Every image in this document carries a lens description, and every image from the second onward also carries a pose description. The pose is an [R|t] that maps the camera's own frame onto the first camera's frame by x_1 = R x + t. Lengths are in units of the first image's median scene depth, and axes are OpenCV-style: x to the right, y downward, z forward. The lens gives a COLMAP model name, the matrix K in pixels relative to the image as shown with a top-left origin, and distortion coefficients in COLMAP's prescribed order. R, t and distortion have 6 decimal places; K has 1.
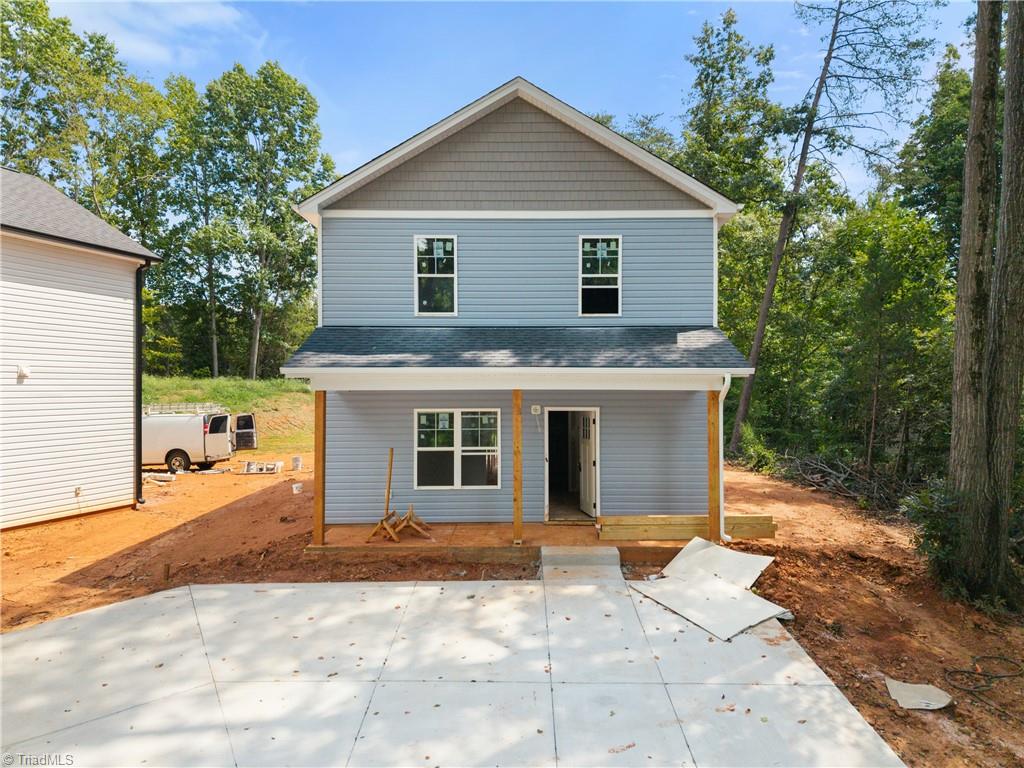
lens RADIAL K [[691.6, 0, 521.0], [0, 691.6, 383.8], [0, 0, 1]] dist [0.024722, -0.020542]
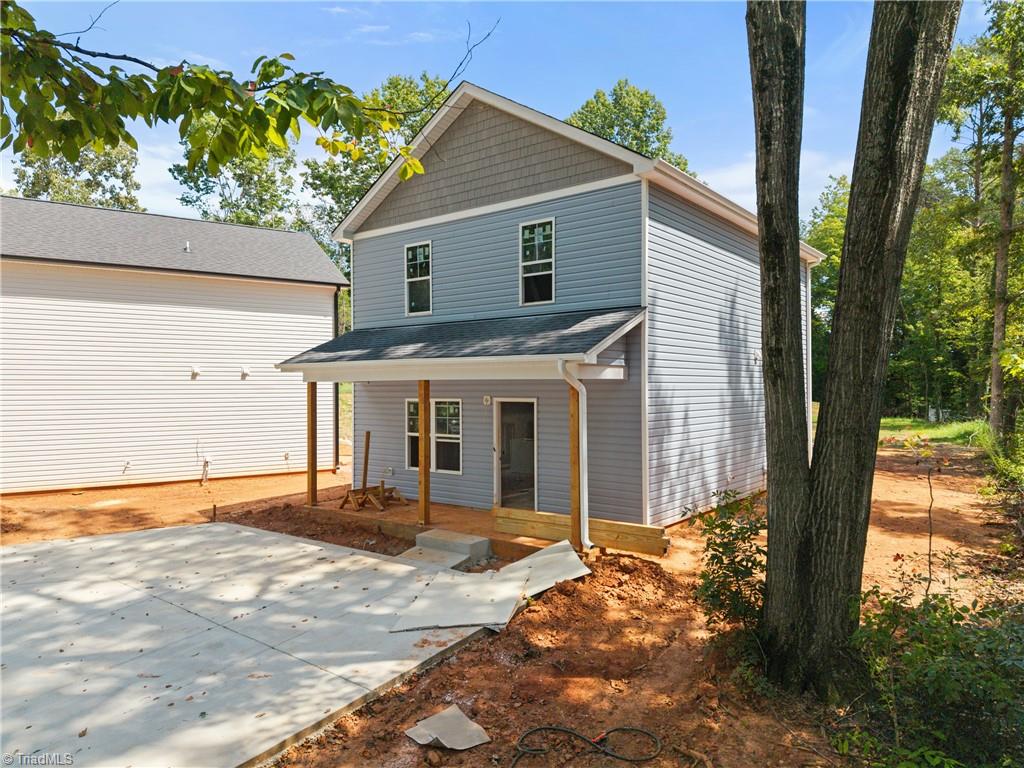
lens RADIAL K [[691.6, 0, 523.0], [0, 691.6, 383.5], [0, 0, 1]] dist [0.024722, -0.020542]
pose [[0.780975, -0.006481, -0.624528, 0.702517], [0.007778, 0.999970, -0.000651, 0.013690], [0.624513, -0.004350, 0.781002, 0.232916]]
